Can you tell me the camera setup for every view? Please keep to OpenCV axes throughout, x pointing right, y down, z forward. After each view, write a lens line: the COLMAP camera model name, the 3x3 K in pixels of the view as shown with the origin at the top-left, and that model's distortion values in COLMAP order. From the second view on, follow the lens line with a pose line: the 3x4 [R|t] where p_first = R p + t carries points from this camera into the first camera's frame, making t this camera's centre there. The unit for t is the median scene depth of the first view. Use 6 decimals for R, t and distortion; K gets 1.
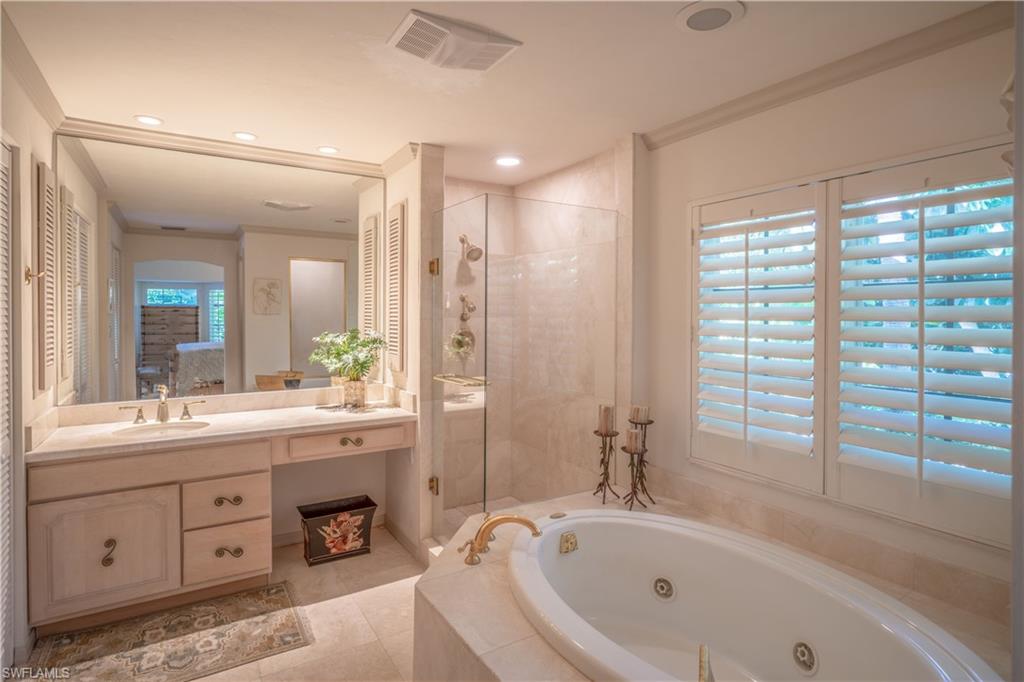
lens RADIAL K [[541.8, 0, 512.6], [0, 541.8, 316.3], [0, 0, 1]] dist [-0.011323, 0.003909]
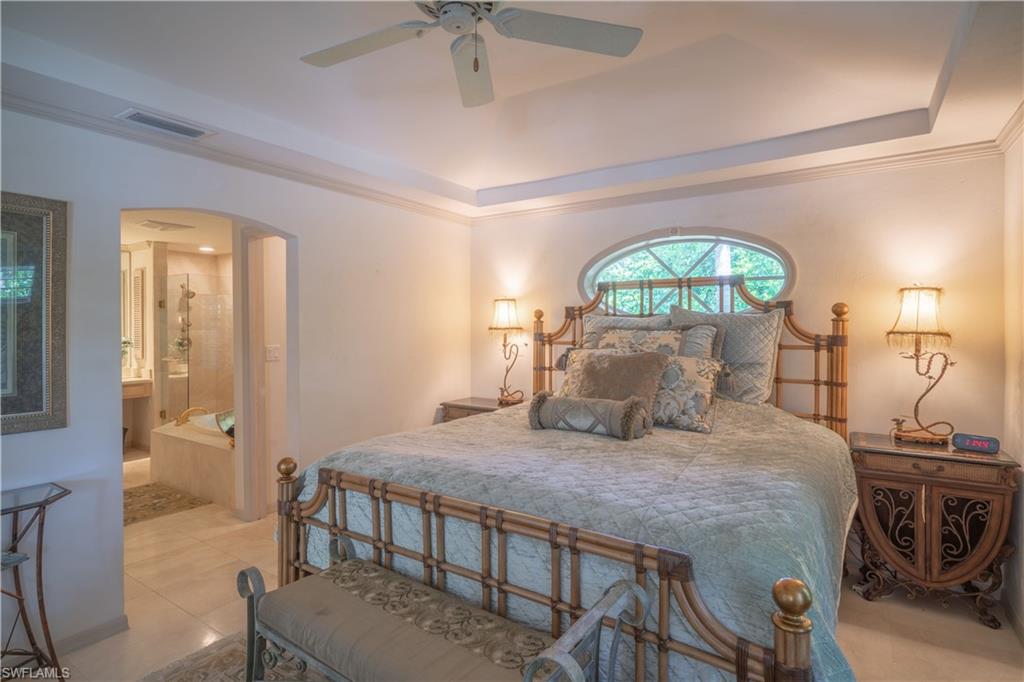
lens RADIAL K [[541.8, 0, 516.4], [0, 541.8, 338.6], [0, 0, 1]] dist [-0.011323, 0.003909]
pose [[0.913386, -0.009623, 0.406981, 0.189283], [0.008341, 0.999953, 0.004925, 0.030556], [-0.407009, -0.001104, 0.913423, -1.071245]]
